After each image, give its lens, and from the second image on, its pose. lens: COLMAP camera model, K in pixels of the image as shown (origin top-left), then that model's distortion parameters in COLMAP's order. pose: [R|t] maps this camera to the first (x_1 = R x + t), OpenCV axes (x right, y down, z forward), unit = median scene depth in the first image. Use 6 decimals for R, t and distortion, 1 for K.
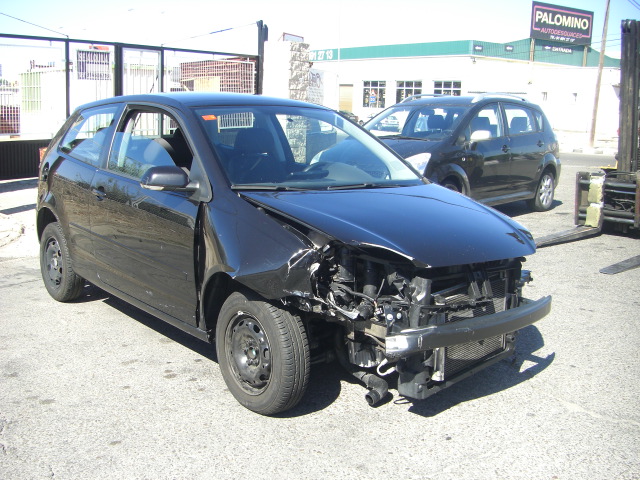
lens RADIAL K [[714.9, 0, 319.9], [0, 714.9, 239.9], [0, 0, 1]] dist [-0.123326, 0.000000]
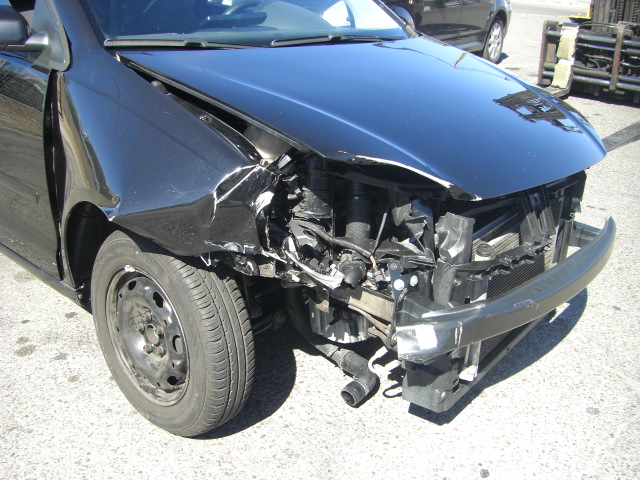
lens RADIAL K [[714.9, 0, 296.1], [0, 714.9, 241.6], [0, 0, 1]] dist [-0.123326, 0.000000]
pose [[0.994974, -0.021571, 0.097783, -0.033027], [0.000322, 0.977204, 0.212301, -0.039853], [-0.100134, -0.211203, 0.972300, 0.432805]]
